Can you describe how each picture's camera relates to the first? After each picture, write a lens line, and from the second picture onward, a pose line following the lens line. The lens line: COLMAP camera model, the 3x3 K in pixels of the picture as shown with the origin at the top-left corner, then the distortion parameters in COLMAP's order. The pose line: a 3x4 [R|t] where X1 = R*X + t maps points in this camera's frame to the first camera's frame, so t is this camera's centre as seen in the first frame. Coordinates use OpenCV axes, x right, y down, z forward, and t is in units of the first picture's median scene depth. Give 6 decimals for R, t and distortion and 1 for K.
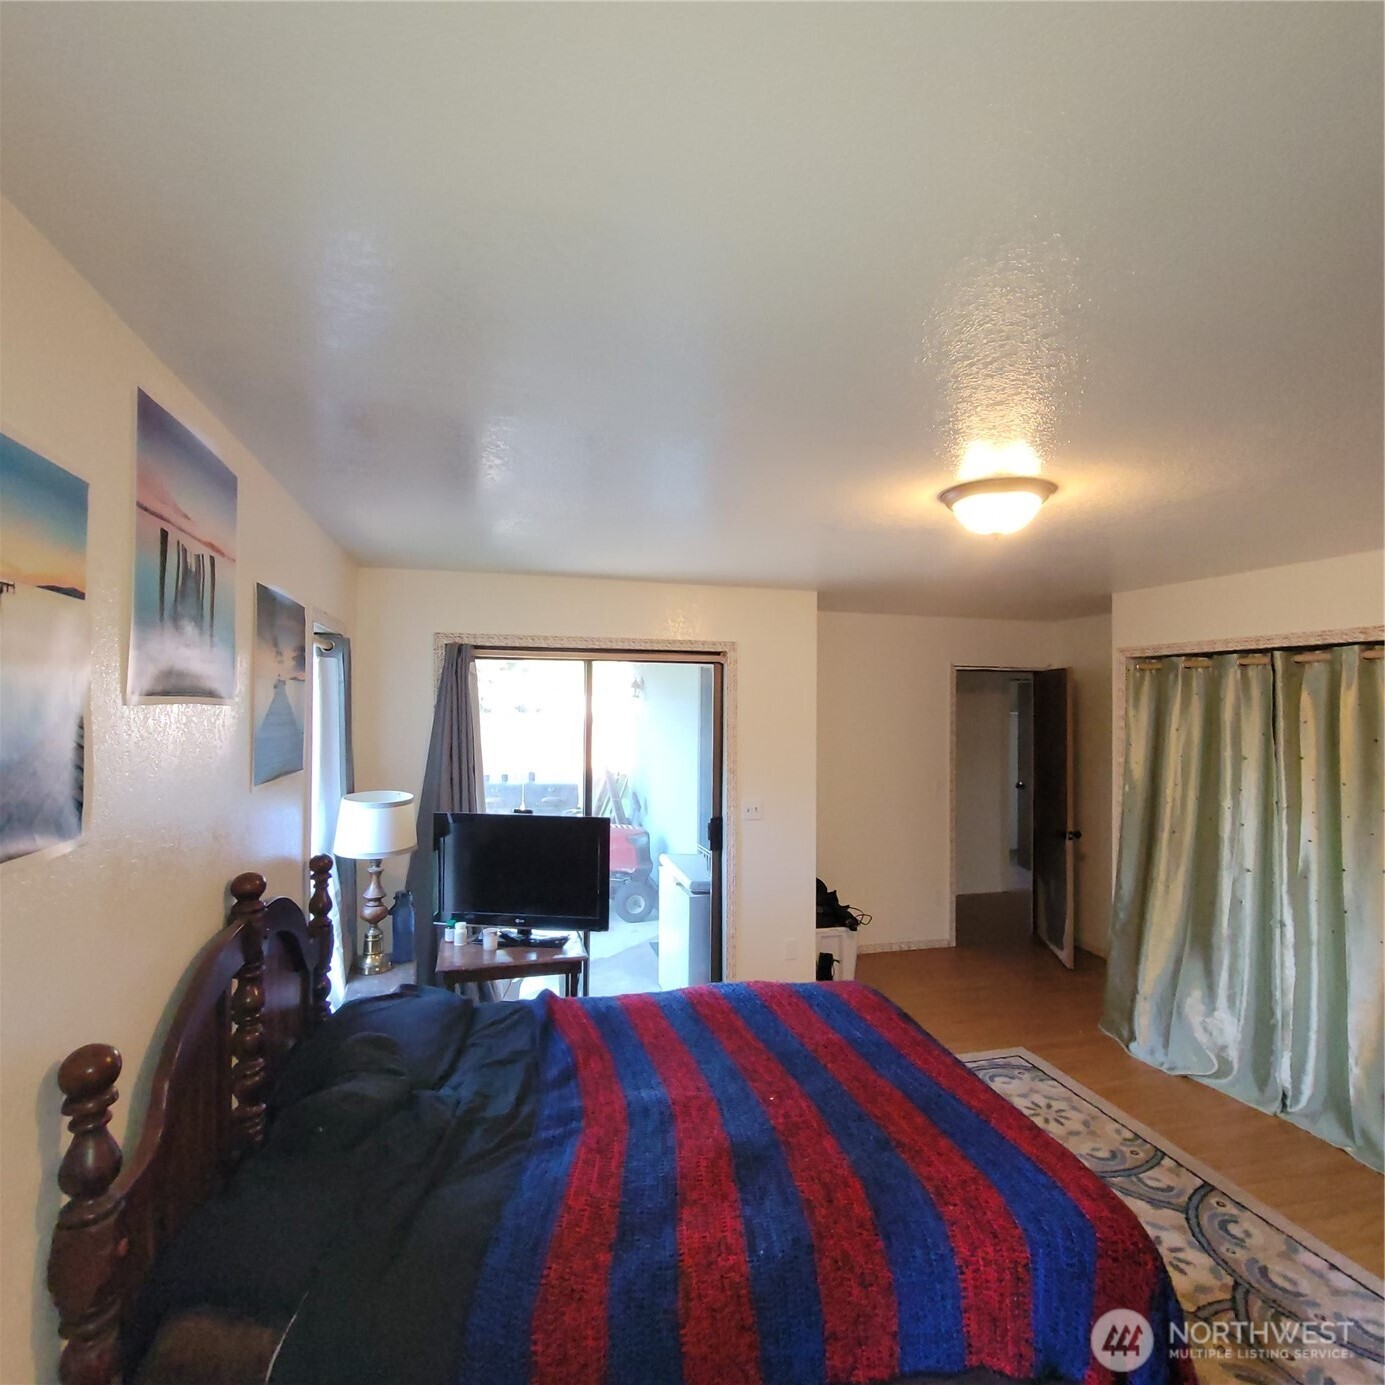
lens RADIAL K [[760.5, 0, 697.8], [0, 760.5, 693.2], [0, 0, 1]] dist [-0.009779, 0.005507]
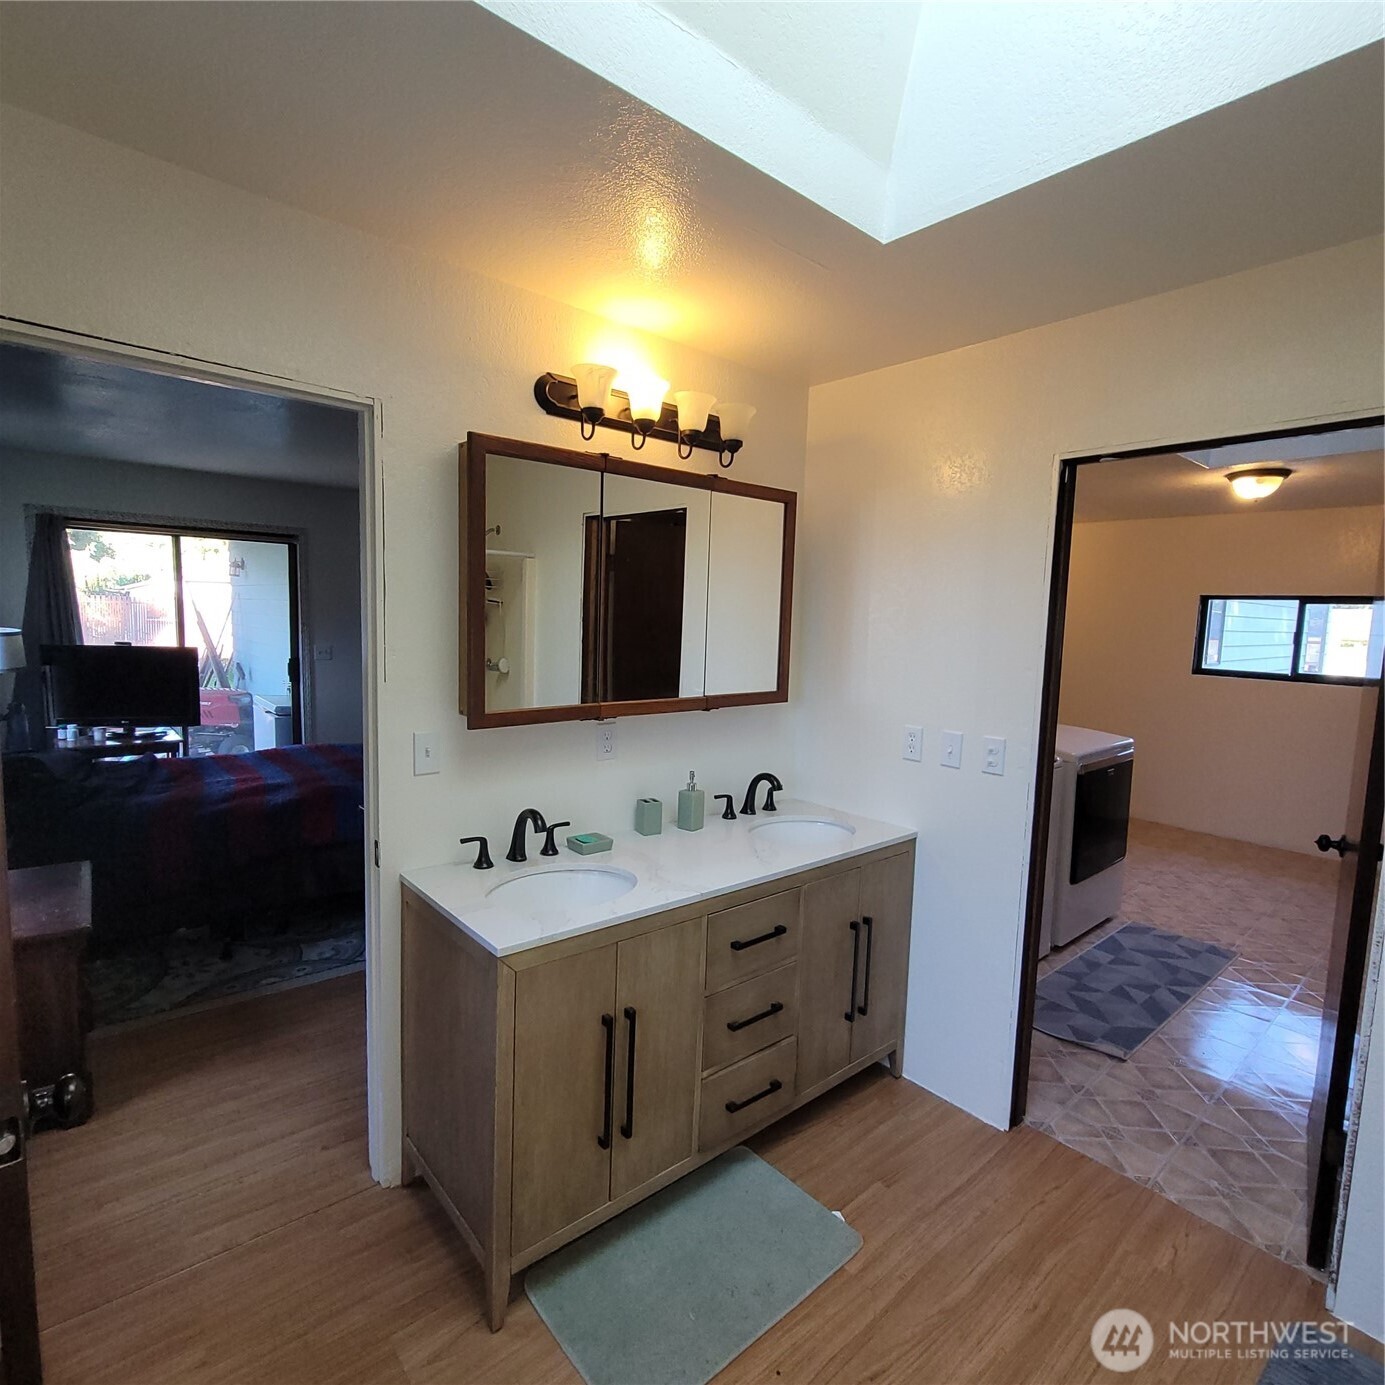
lens RADIAL K [[760.5, 0, 698.0], [0, 760.5, 697.0], [0, 0, 1]] dist [-0.009779, 0.005507]
pose [[0.904046, -0.024716, 0.426721, 0.120420], [-0.031576, 0.991737, 0.124338, 0.048902], [-0.426268, -0.125881, 0.895795, -0.669094]]
